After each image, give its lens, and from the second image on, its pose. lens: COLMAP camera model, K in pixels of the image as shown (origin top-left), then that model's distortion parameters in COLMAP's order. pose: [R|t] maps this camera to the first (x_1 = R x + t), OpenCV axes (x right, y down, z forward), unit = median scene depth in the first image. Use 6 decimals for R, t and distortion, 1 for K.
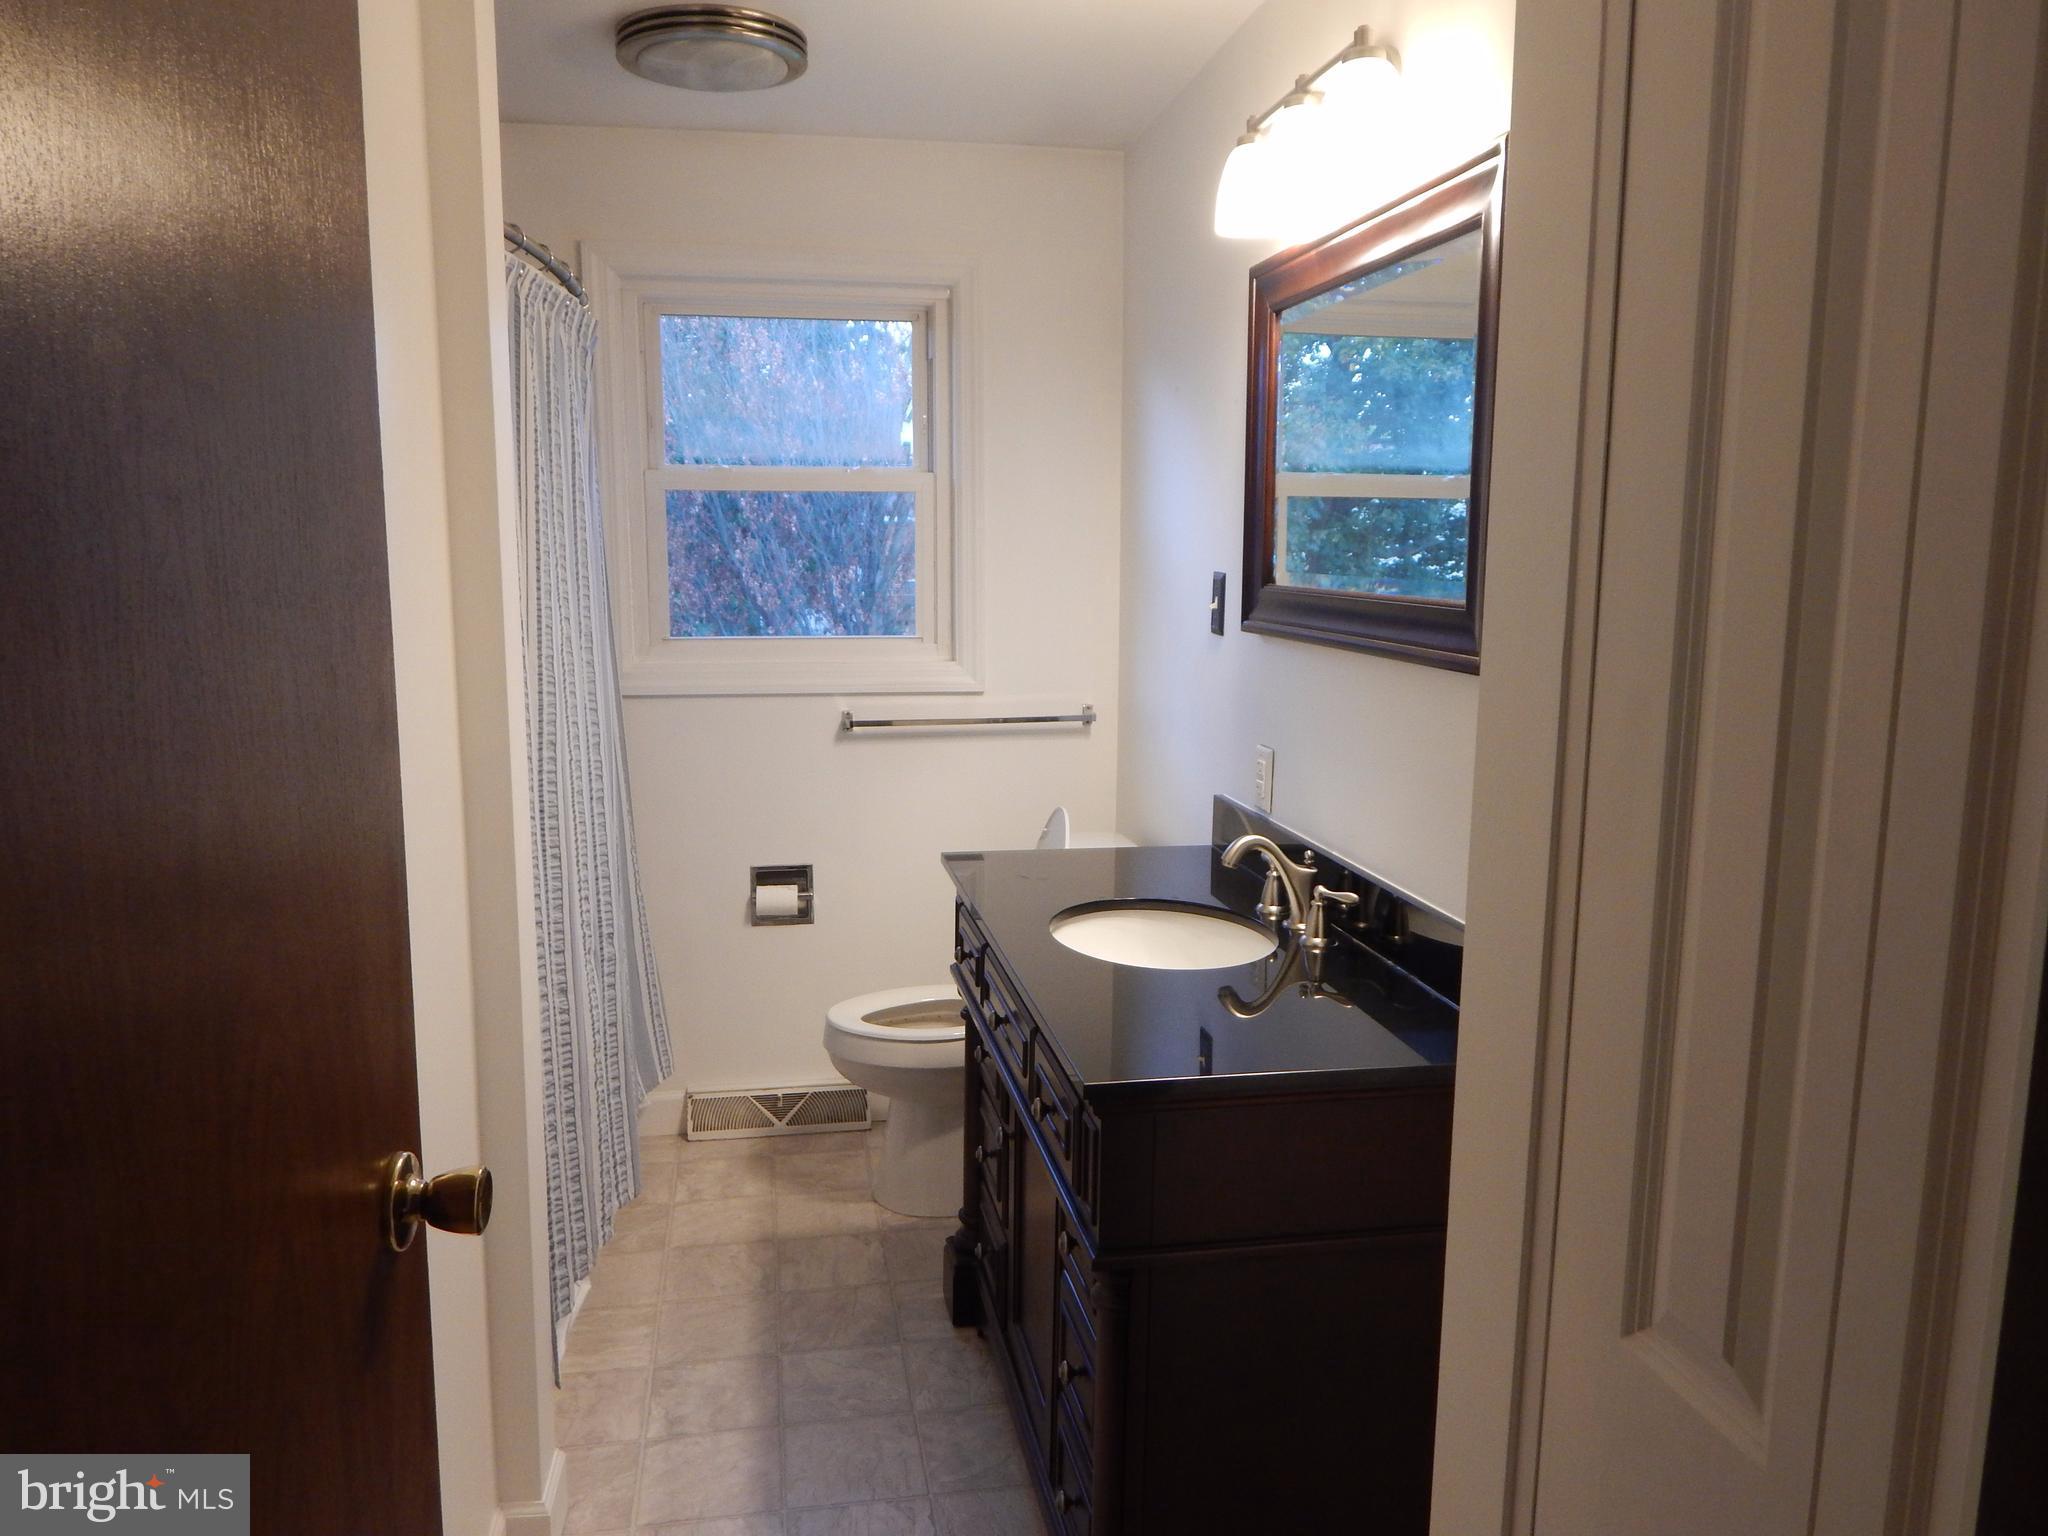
lens RADIAL K [[1450.7, 0, 1015.2], [0, 1450.7, 757.9], [0, 0, 1]] dist [-0.005250, -0.010653]
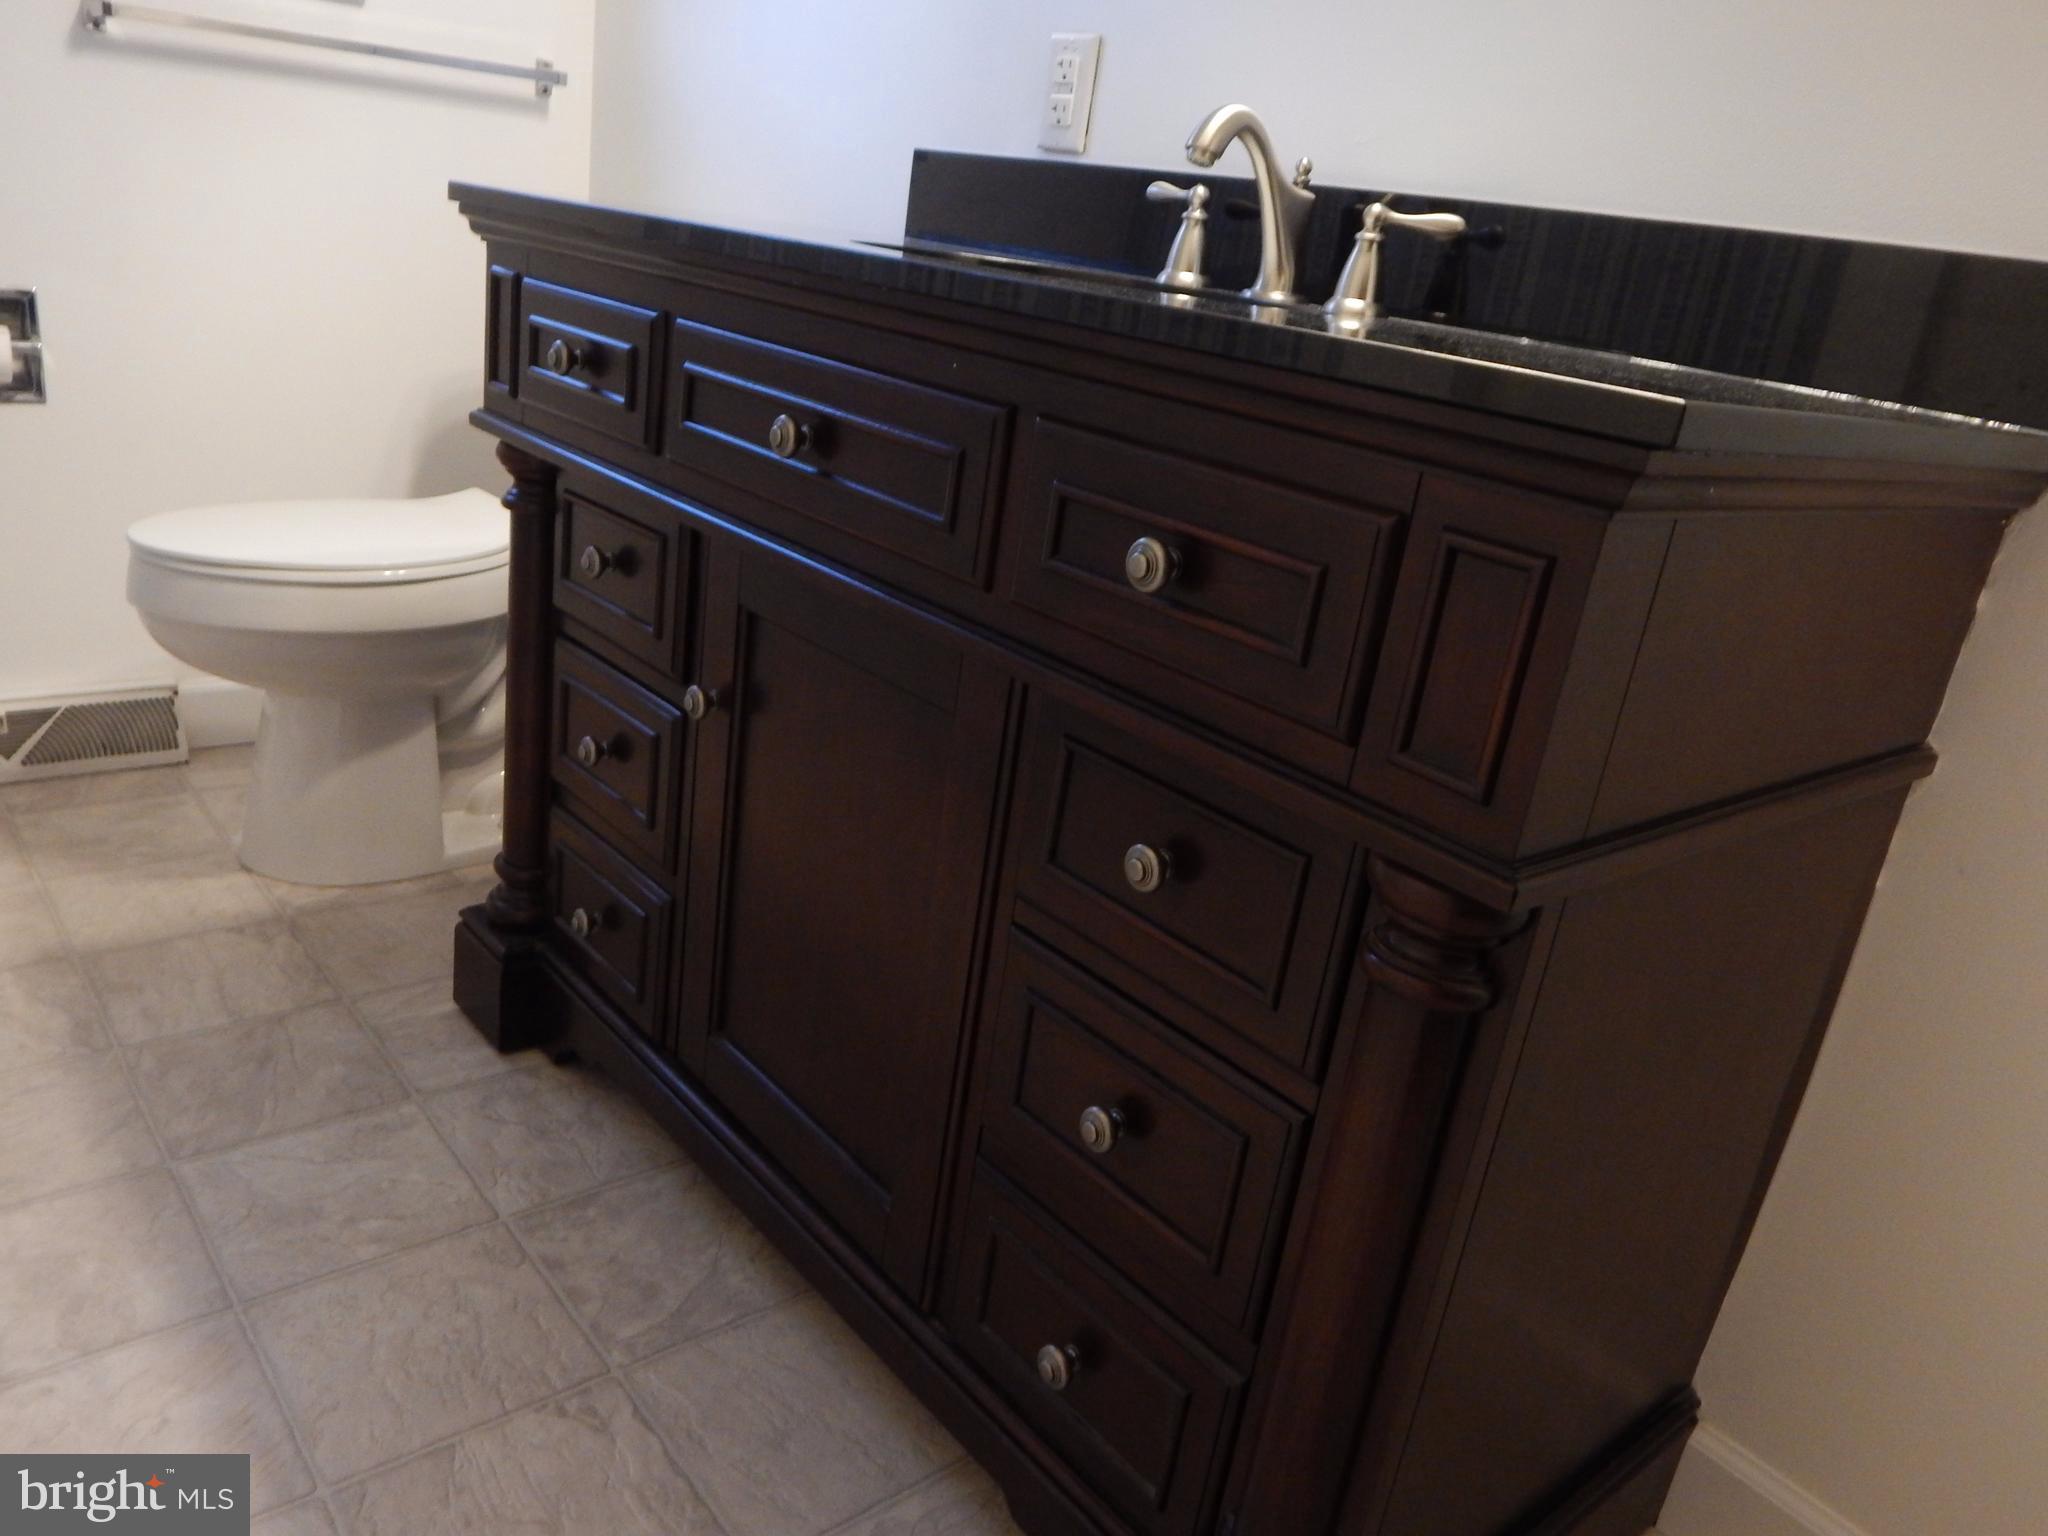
lens RADIAL K [[1450.7, 0, 1006.7], [0, 1450.7, 768.9], [0, 0, 1]] dist [-0.005250, -0.010653]
pose [[0.857081, -0.071147, 0.510246, -0.158379], [-0.056604, 0.971417, 0.230531, 0.139609], [-0.512063, -0.226465, 0.828556, 0.451532]]
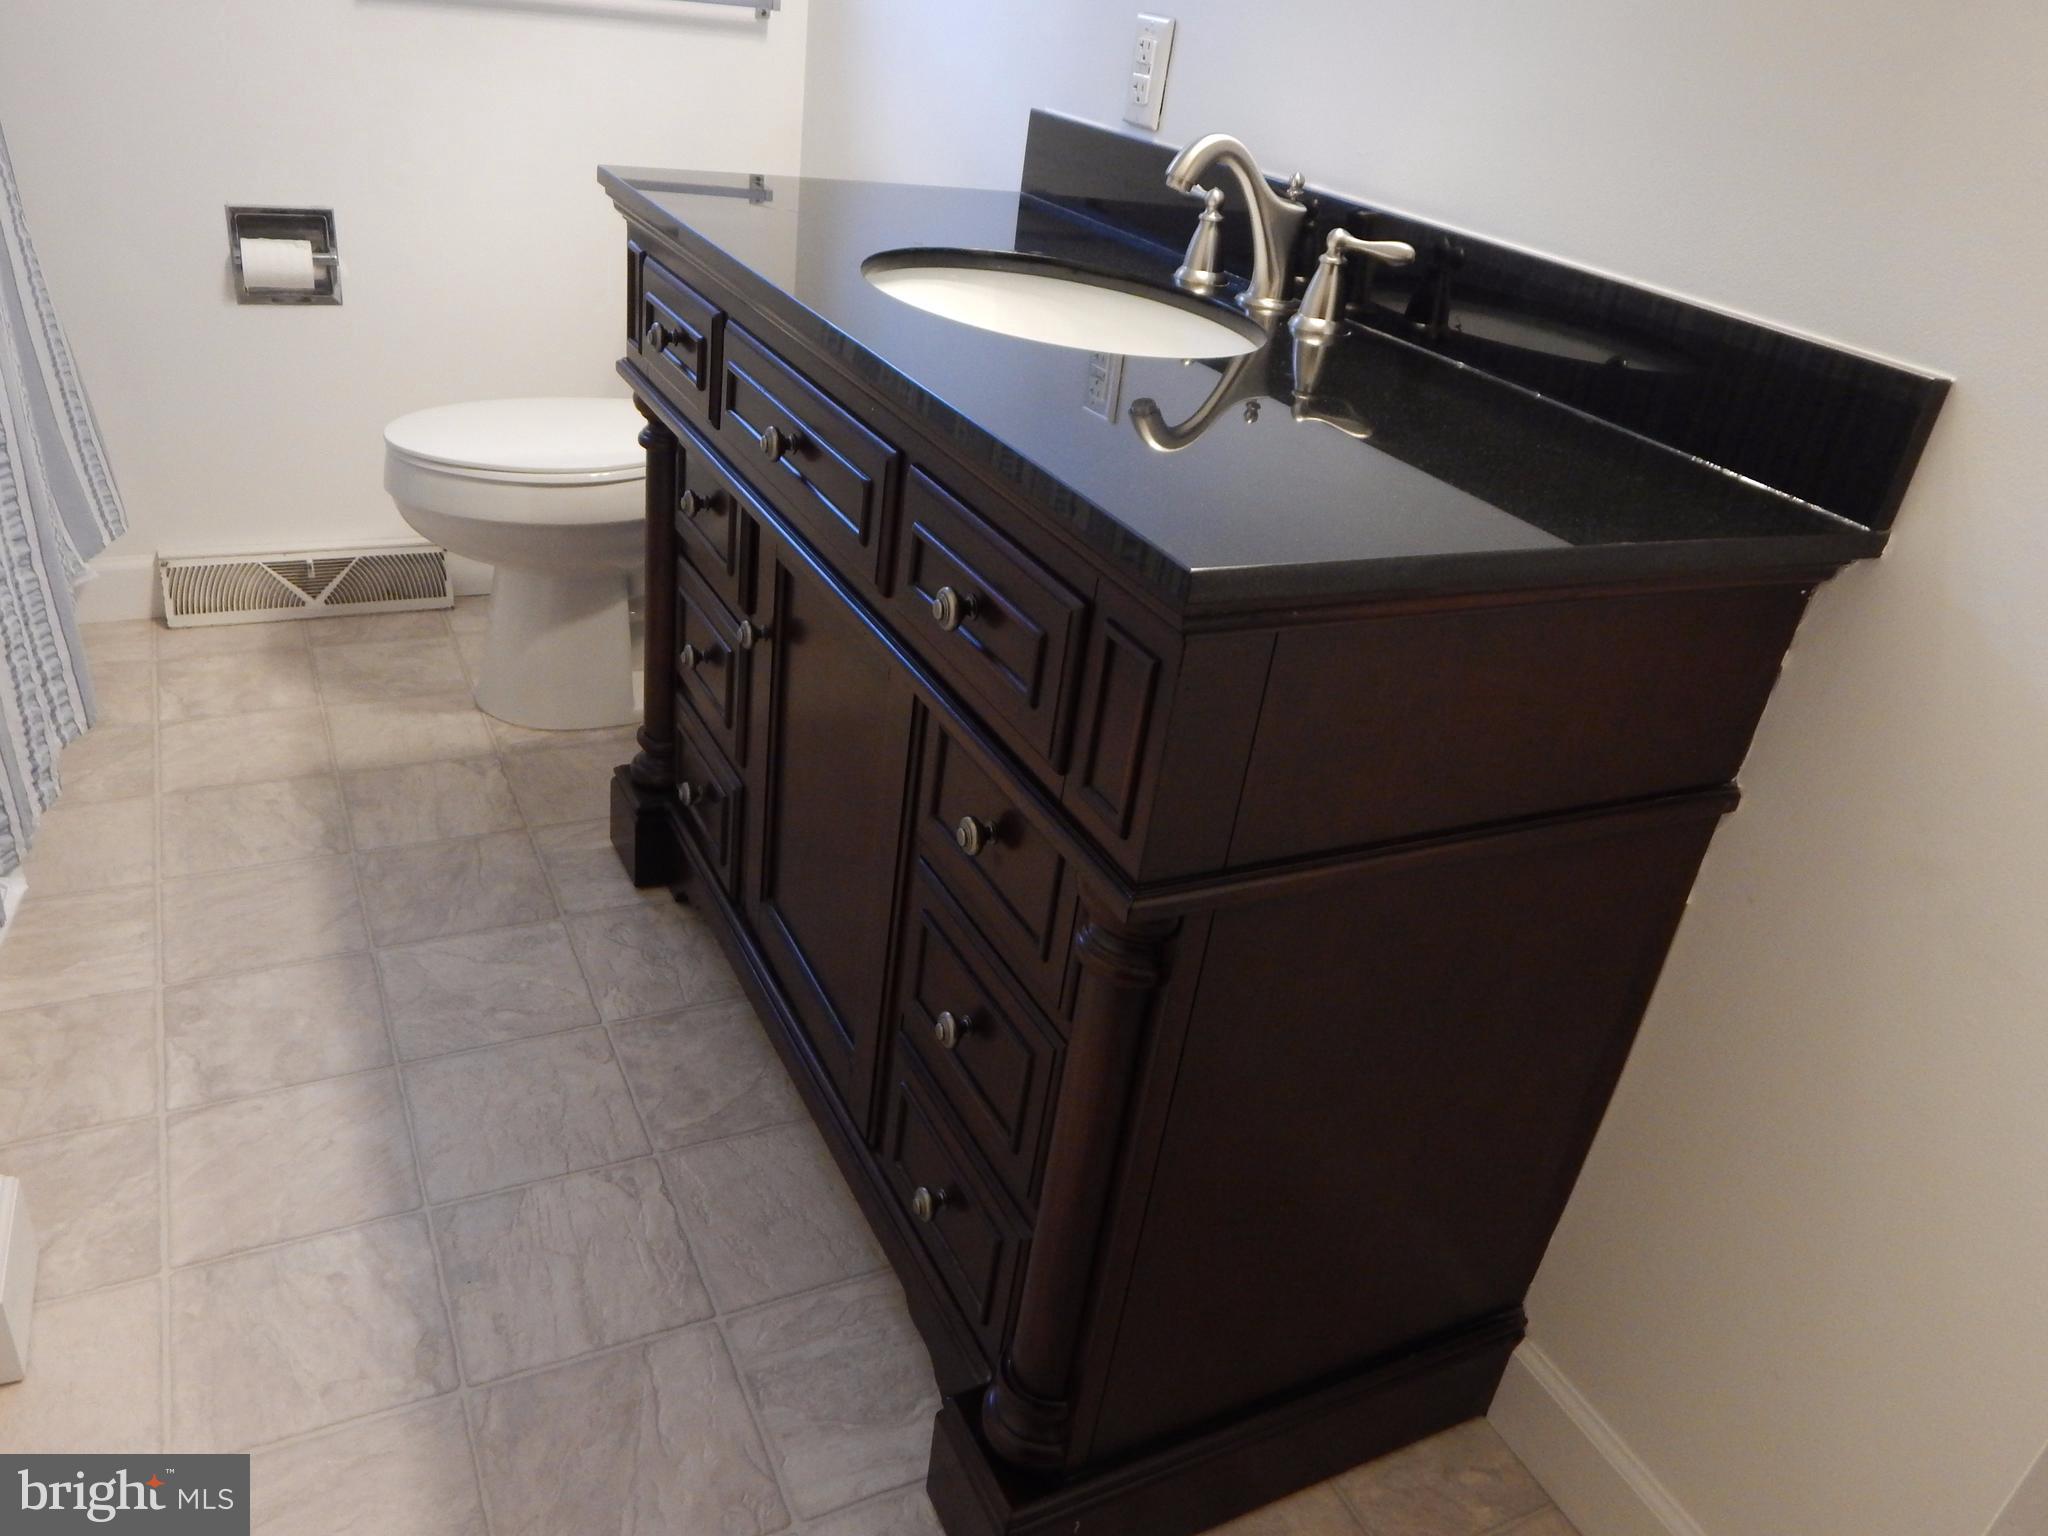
lens RADIAL K [[1450.7, 0, 1026.9], [0, 1450.7, 757.1], [0, 0, 1]] dist [-0.005250, -0.010653]
pose [[0.947329, -0.042037, 0.317492, -0.084854], [-0.075531, 0.934059, 0.349041, 0.073319], [-0.311229, -0.354637, 0.881685, 0.347636]]
